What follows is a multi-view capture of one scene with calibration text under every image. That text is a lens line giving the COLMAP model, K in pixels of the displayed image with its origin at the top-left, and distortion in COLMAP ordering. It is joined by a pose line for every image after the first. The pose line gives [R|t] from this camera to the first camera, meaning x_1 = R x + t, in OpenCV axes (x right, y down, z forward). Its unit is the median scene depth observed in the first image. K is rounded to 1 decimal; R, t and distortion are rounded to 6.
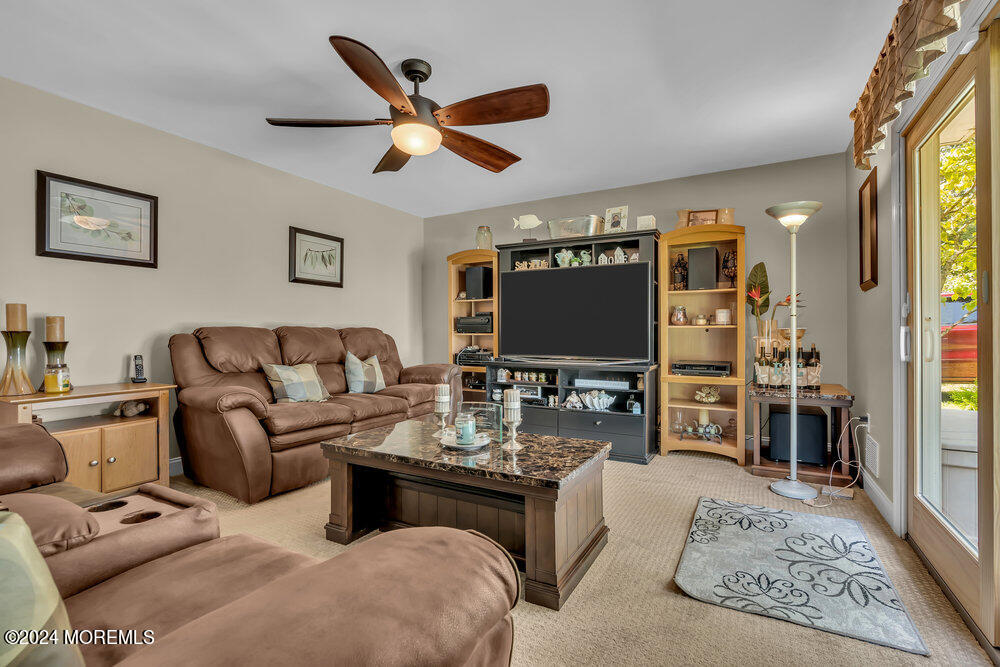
lens RADIAL K [[449.8, 0, 509.6], [0, 449.8, 334.6], [0, 0, 1]] dist [-0.005557, -0.000020]
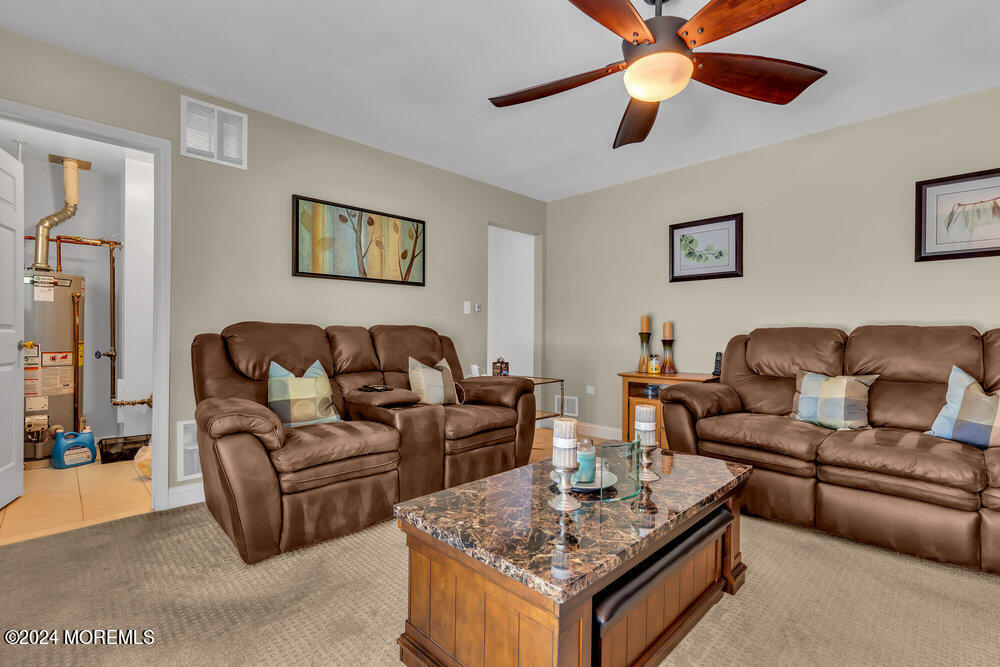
lens RADIAL K [[449.8, 0, 509.6], [0, 449.8, 334.6], [0, 0, 1]] dist [-0.005557, -0.000020]
pose [[-0.273239, -0.000101, -0.961946, 0.450321], [-0.009580, 0.999951, 0.002616, 0.000206], [0.961899, 0.009930, -0.273226, 0.748964]]
